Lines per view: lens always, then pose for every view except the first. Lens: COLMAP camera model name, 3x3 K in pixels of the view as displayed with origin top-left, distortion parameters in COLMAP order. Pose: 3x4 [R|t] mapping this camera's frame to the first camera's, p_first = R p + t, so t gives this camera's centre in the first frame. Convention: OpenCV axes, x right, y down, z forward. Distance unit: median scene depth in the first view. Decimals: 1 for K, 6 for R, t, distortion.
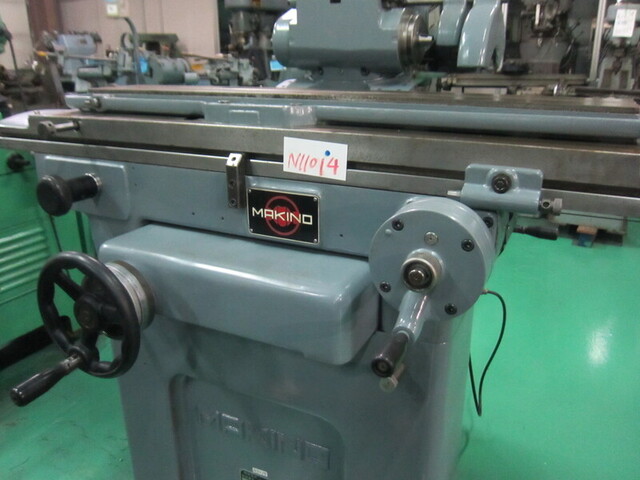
lens RADIAL K [[541.7, 0, 321.2], [0, 541.7, 261.8], [0, 0, 1]] dist [-0.050016, 0.001993]
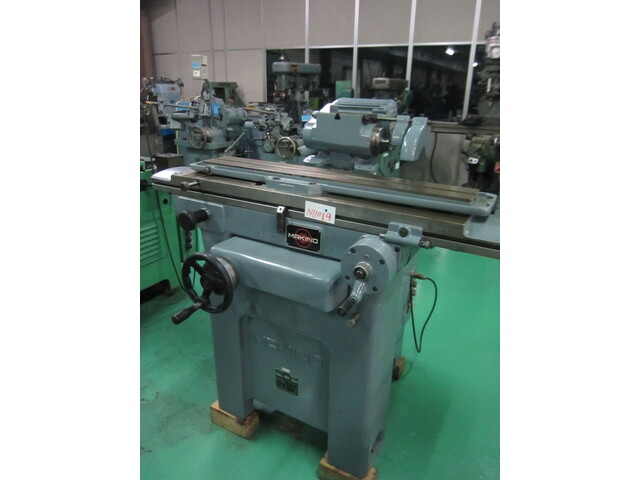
lens RADIAL K [[541.7, 0, 321.2], [0, 541.7, 261.8], [0, 0, 1]] dist [-0.050016, 0.001993]
pose [[0.997853, 0.047381, -0.045217, 0.084649], [-0.044548, 0.997099, 0.061725, -0.116506], [0.048010, -0.059578, 0.997068, -0.950011]]
